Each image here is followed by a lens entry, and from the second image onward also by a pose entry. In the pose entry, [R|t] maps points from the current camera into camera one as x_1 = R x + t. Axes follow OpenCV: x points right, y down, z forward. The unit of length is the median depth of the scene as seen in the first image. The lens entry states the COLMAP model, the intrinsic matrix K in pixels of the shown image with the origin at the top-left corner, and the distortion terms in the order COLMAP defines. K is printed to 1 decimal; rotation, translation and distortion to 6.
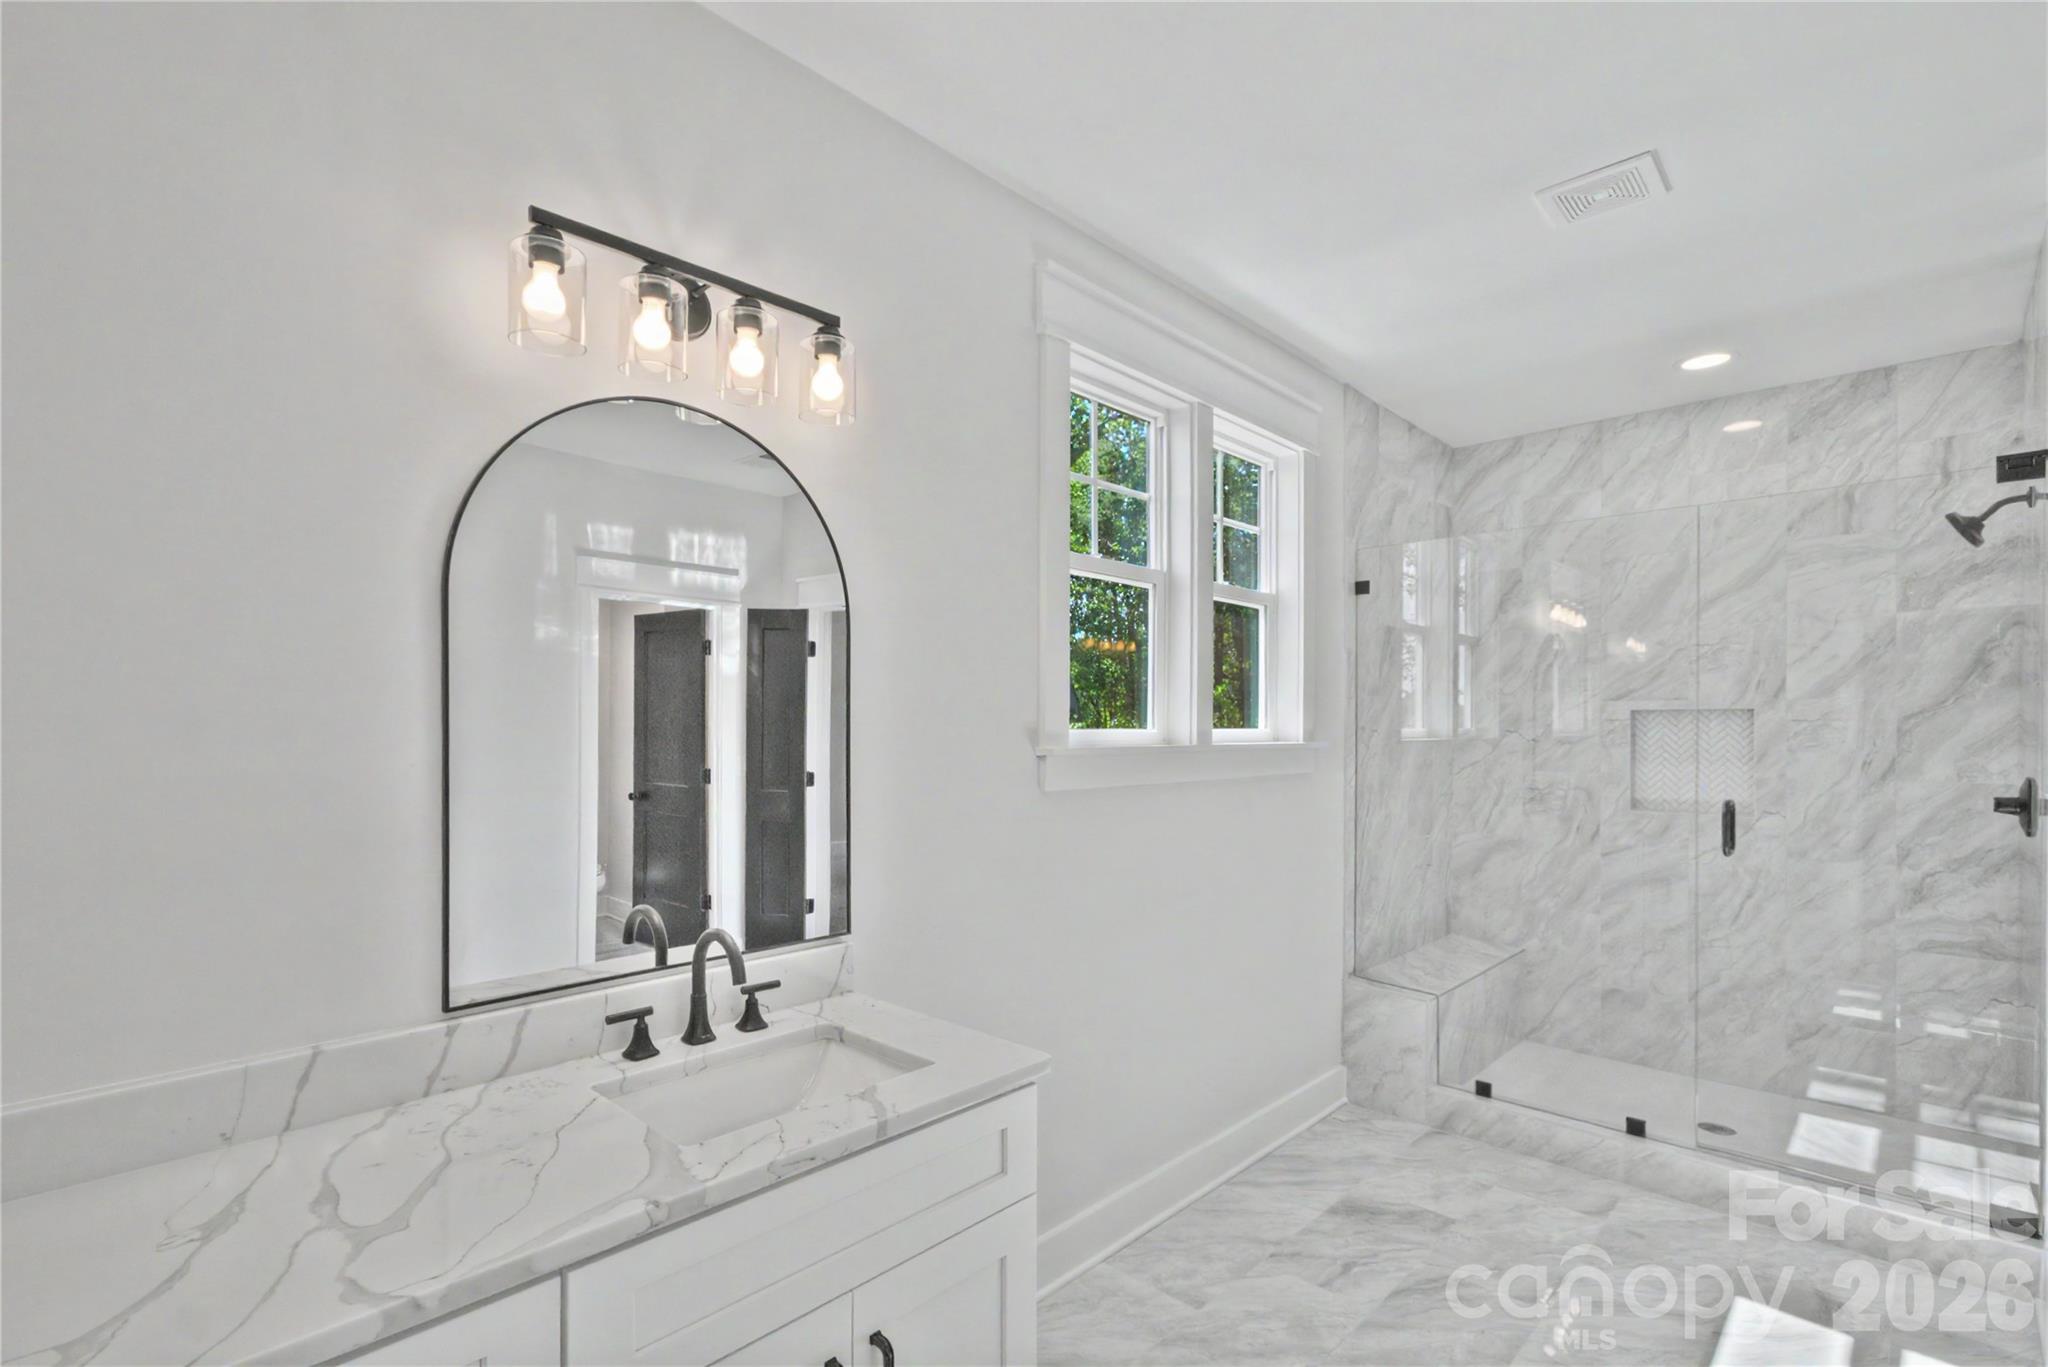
lens RADIAL K [[939.9, 0, 1006.4], [0, 939.9, 726.4], [0, 0, 1]] dist [0.000773, -0.000038]
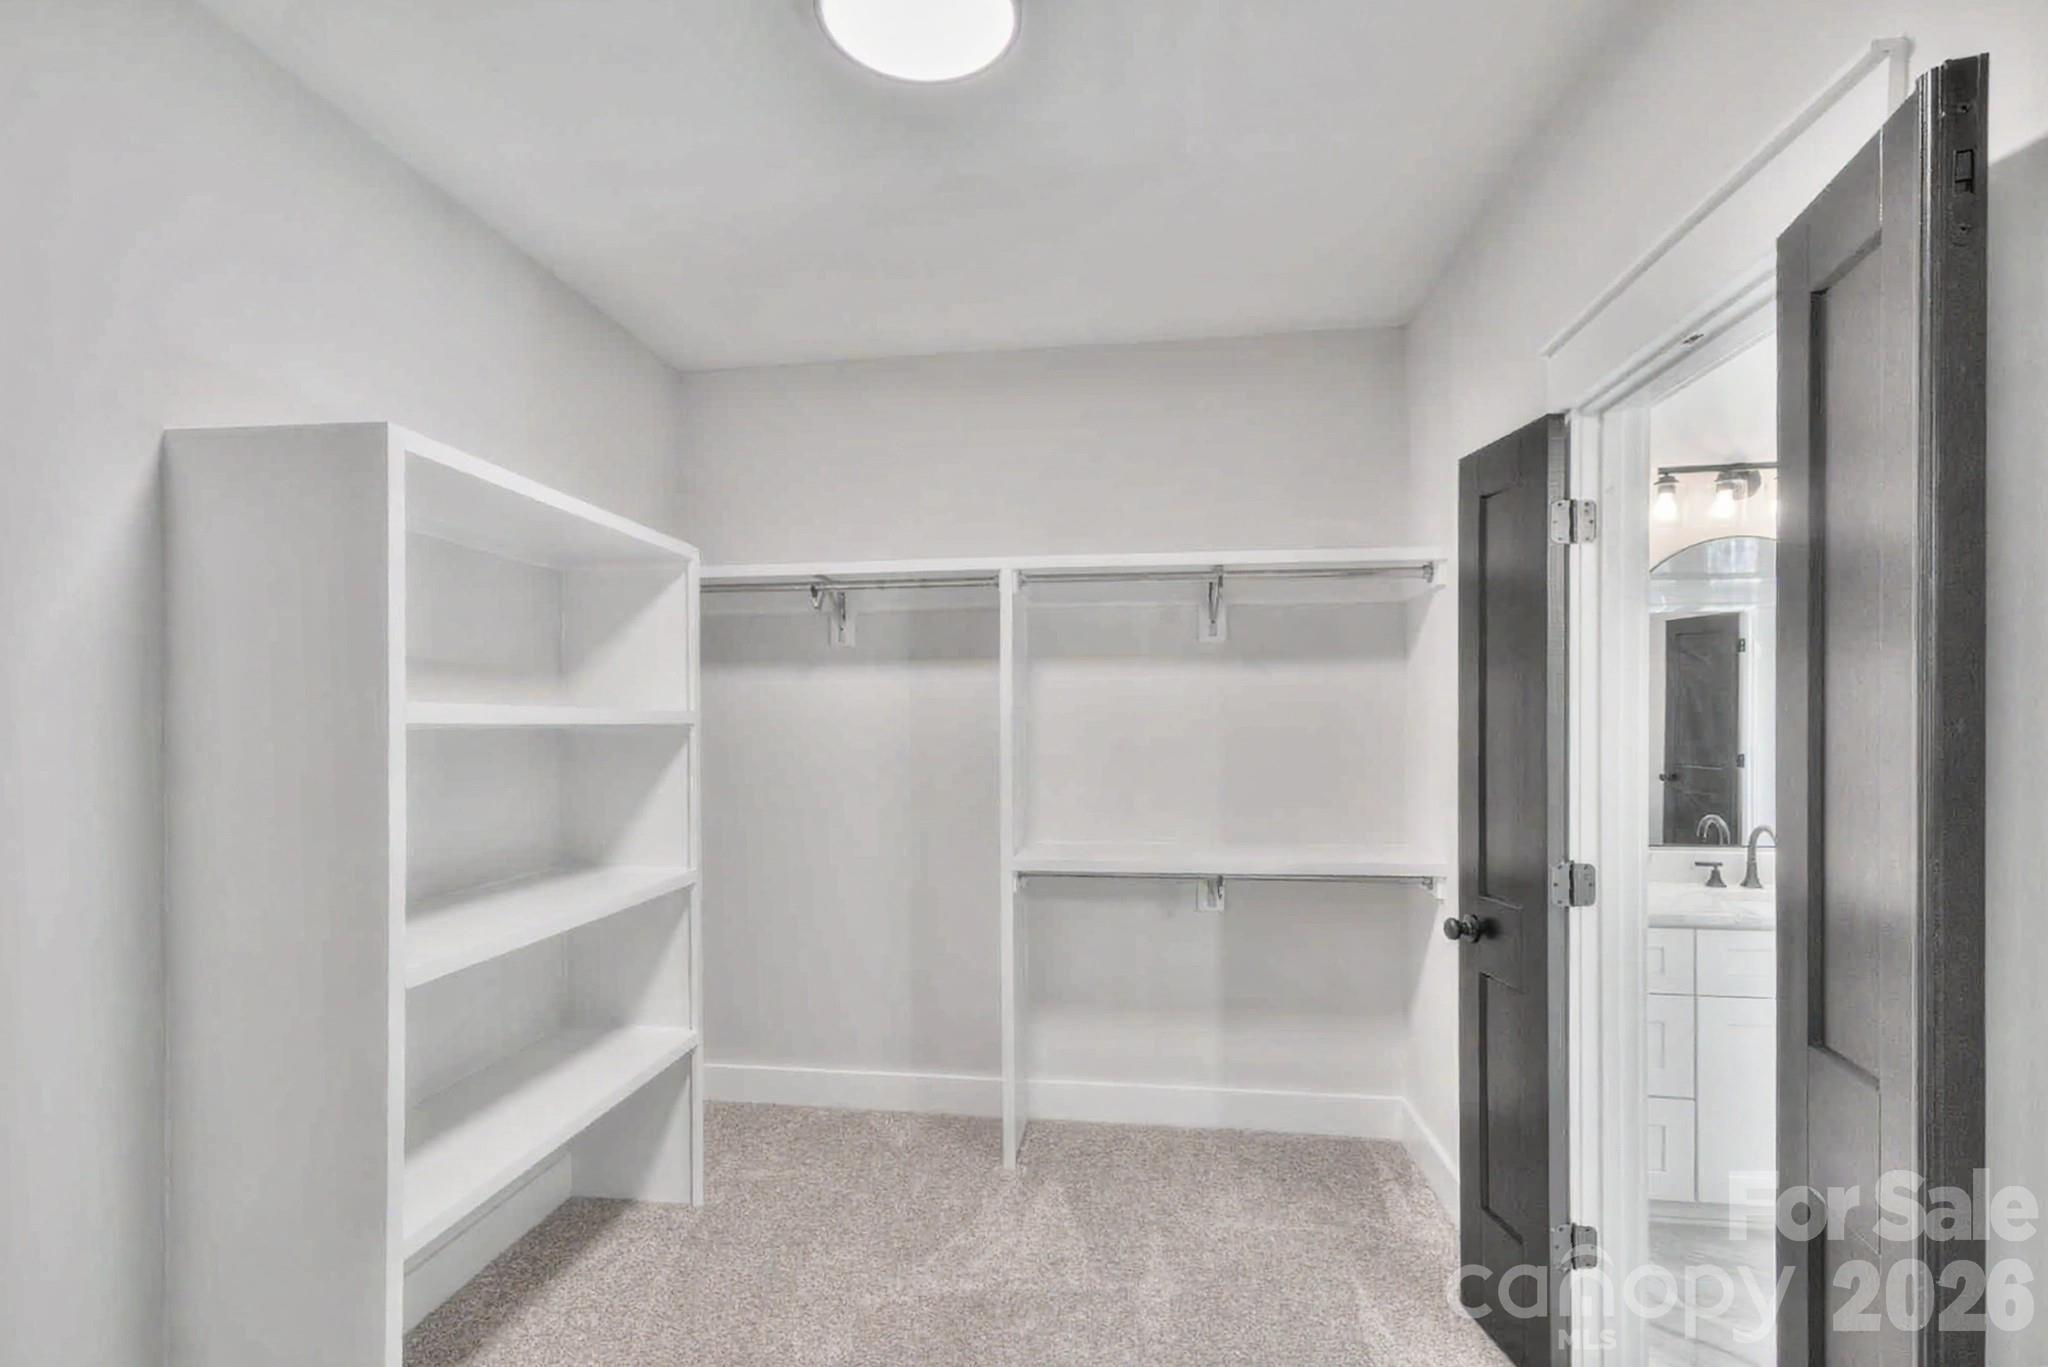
lens RADIAL K [[959.6, 0, 1004.4], [0, 959.6, 710.2], [0, 0, 1]] dist [0.001276, 0.000267]
pose [[0.580216, -0.003979, -0.814453, 0.076674], [-0.003076, 0.999970, -0.007077, 0.003536], [0.814457, 0.006612, 0.580187, -0.278586]]
